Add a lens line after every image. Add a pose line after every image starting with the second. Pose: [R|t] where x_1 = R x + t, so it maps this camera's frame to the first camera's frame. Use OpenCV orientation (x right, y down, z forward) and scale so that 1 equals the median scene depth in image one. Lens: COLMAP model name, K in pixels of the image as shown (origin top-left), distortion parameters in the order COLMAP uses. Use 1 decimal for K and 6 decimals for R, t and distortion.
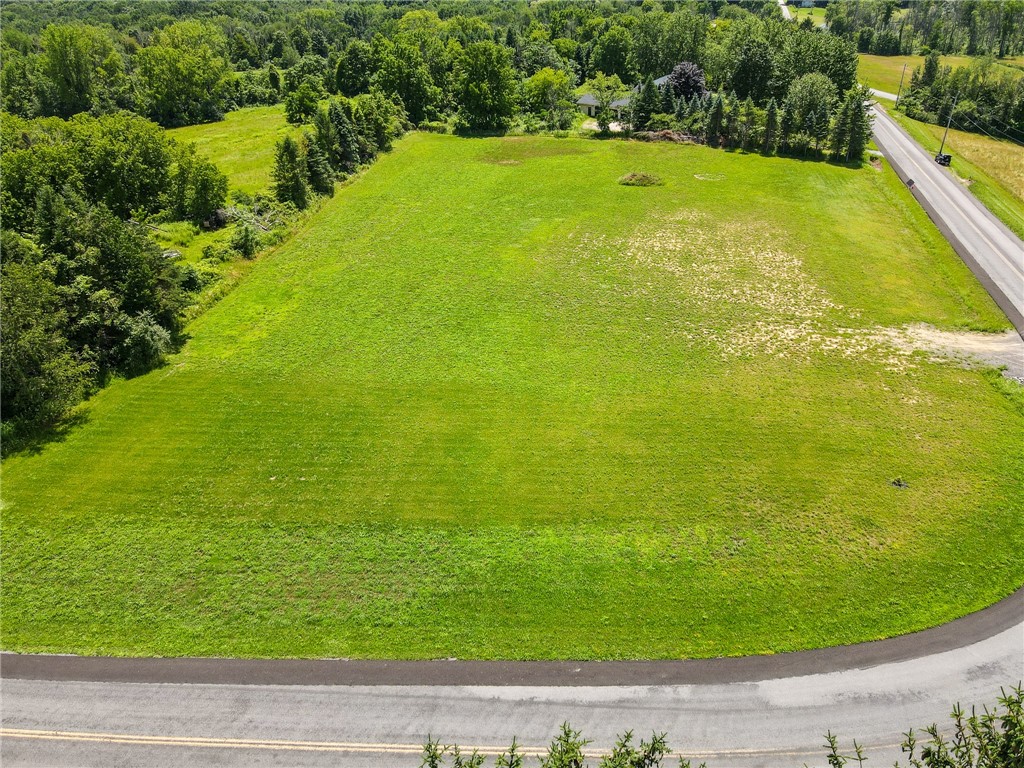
lens RADIAL K [[743.8, 0, 517.7], [0, 743.8, 384.8], [0, 0, 1]] dist [0.031114, -0.017302]
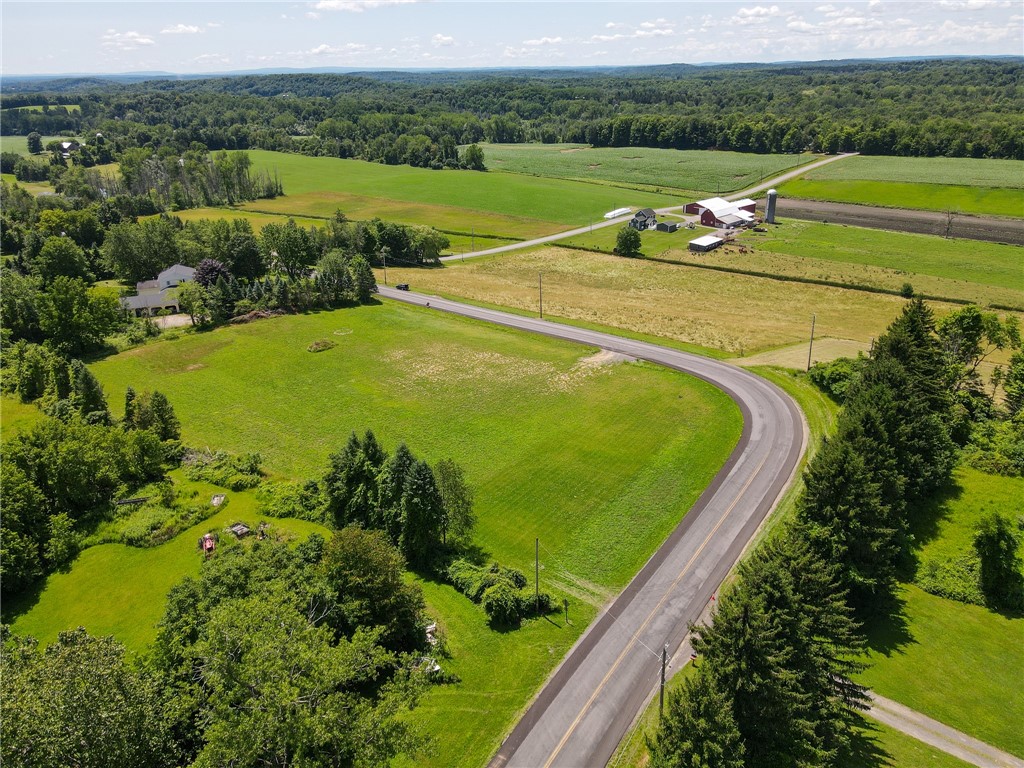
lens RADIAL K [[743.8, 0, 515.5], [0, 743.8, 385.7], [0, 0, 1]] dist [0.031114, -0.017302]
pose [[0.504508, -0.321147, 0.801459, -0.901783], [0.439556, 0.894489, 0.081729, -0.180586], [-0.743144, 0.311054, 0.592438, -0.095184]]
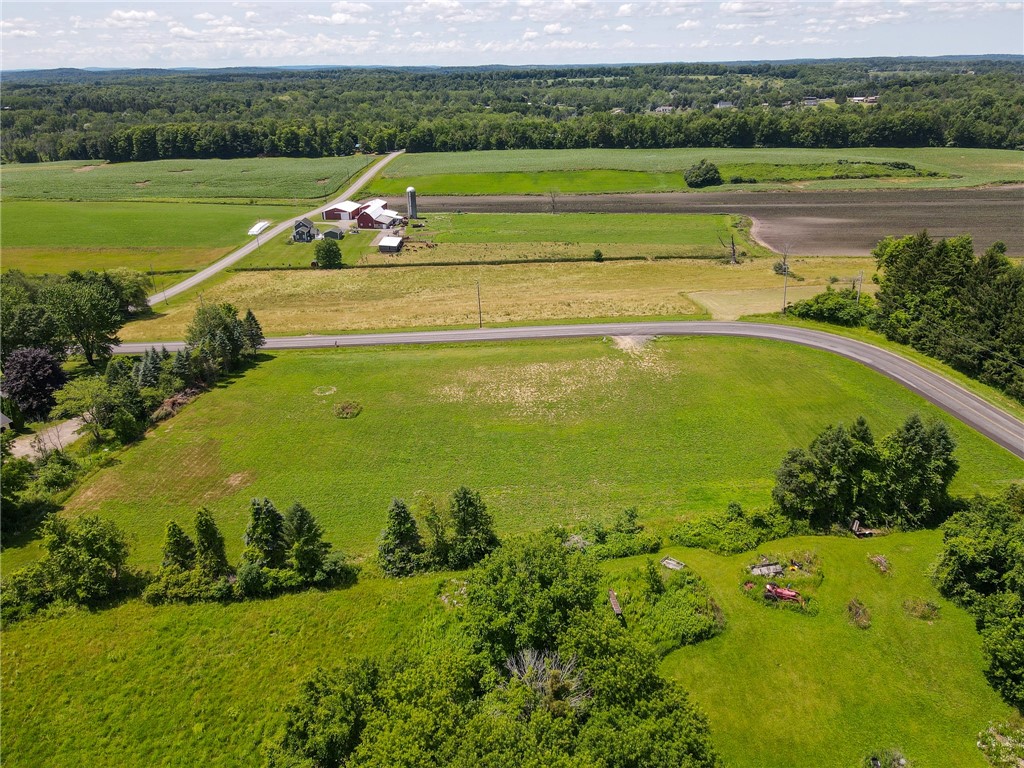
lens RADIAL K [[743.8, 0, 517.8], [0, 743.8, 383.3], [0, 0, 1]] dist [0.031114, -0.017302]
pose [[-0.184147, -0.358225, 0.915295, -1.019981], [0.512687, 0.759497, 0.400396, -0.702837], [-0.838595, 0.542992, 0.043798, 0.797776]]
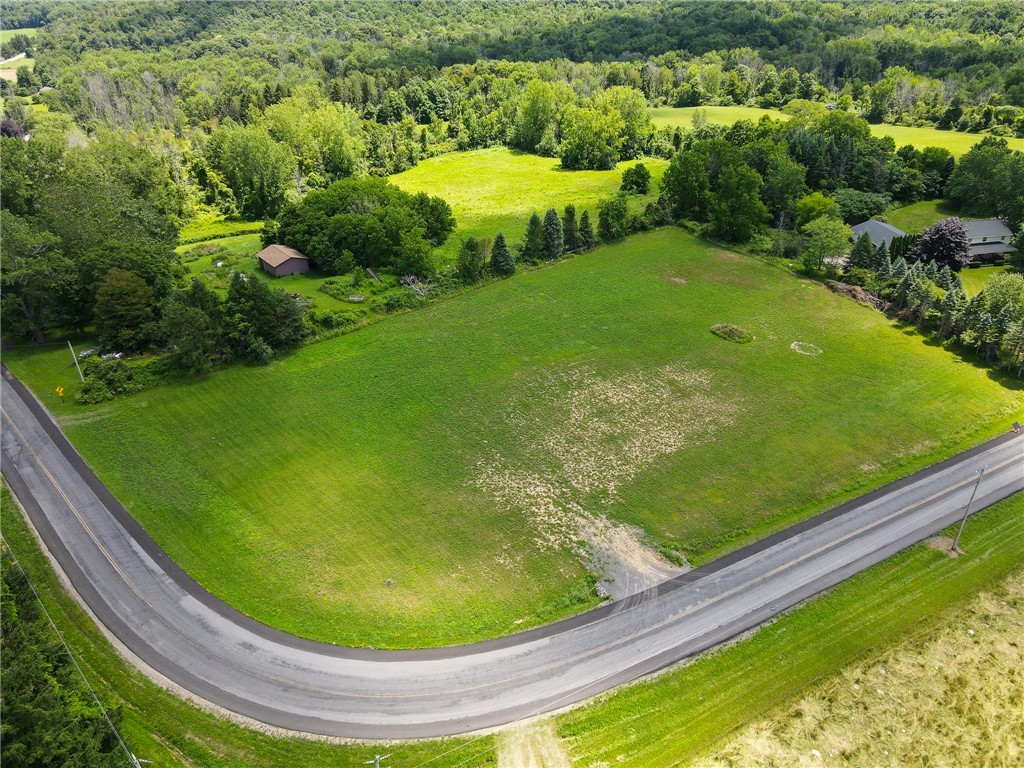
lens RADIAL K [[743.8, 0, 510.8], [0, 743.8, 381.7], [0, 0, 1]] dist [0.031114, -0.017302]
pose [[0.731825, 0.345374, -0.587493, 0.685466], [-0.335759, 0.932908, 0.130189, -0.269295], [0.593041, 0.101980, 0.798688, -0.104831]]
